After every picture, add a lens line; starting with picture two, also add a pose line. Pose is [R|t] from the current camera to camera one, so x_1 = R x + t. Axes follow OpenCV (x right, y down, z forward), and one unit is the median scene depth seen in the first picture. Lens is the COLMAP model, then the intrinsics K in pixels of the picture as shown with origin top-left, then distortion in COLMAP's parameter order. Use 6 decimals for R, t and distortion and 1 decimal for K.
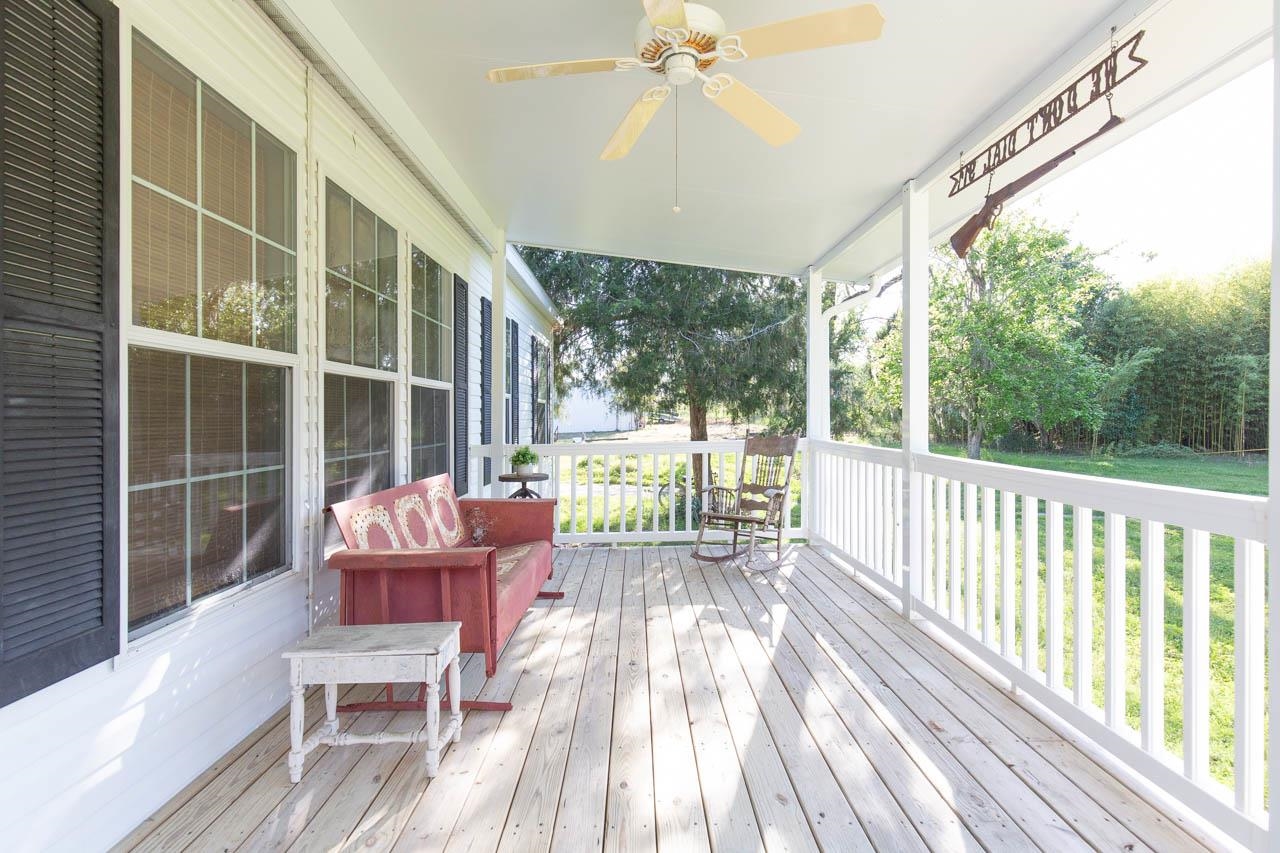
lens RADIAL K [[611.8, 0, 637.8], [0, 611.8, 405.5], [0, 0, 1]] dist [0.030034, 0.000027]
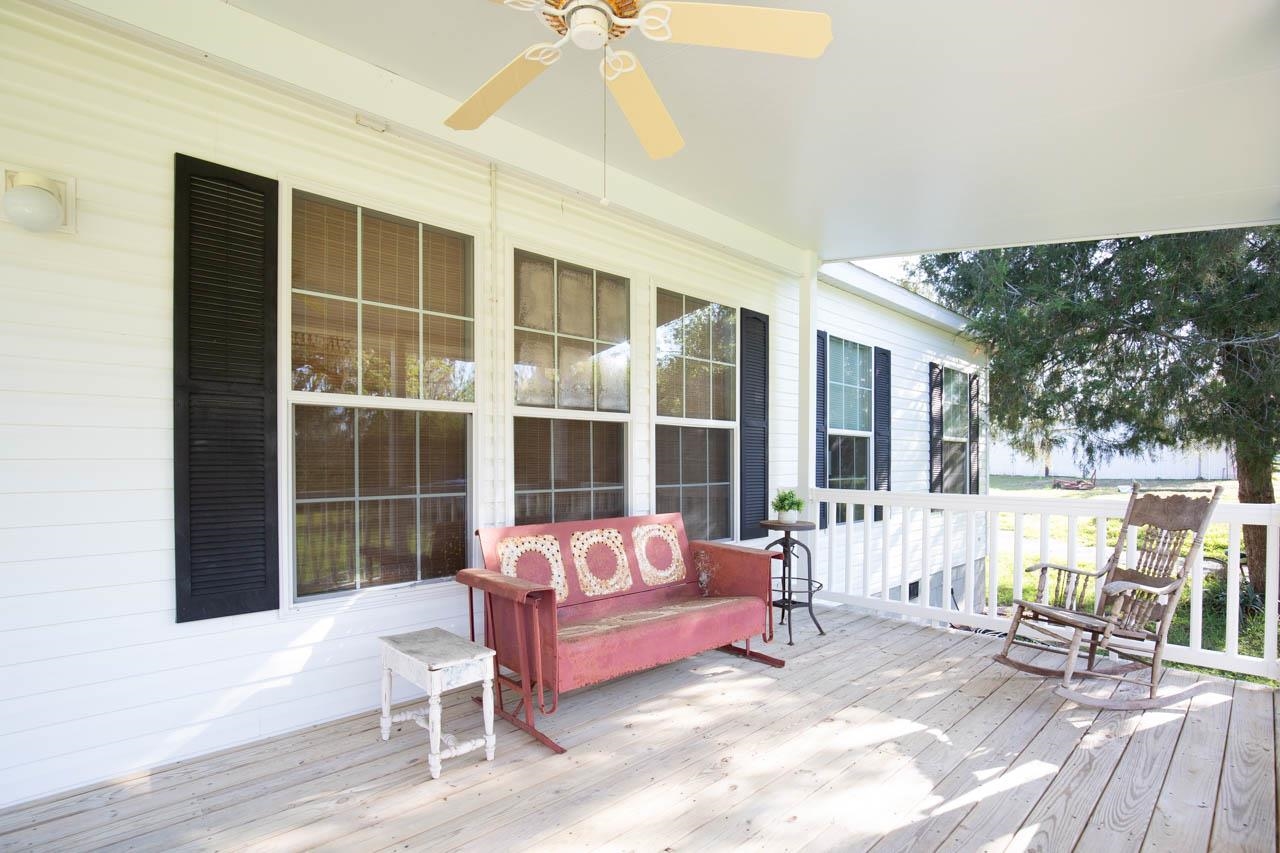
lens RADIAL K [[628.4, 0, 640.3], [0, 628.4, 452.5], [0, 0, 1]] dist [-0.003529, -0.000504]
pose [[0.698715, 0.010497, -0.715323, 0.477726], [-0.000671, 0.999902, 0.014018, -0.002033], [0.715399, -0.009314, 0.698654, 0.314470]]
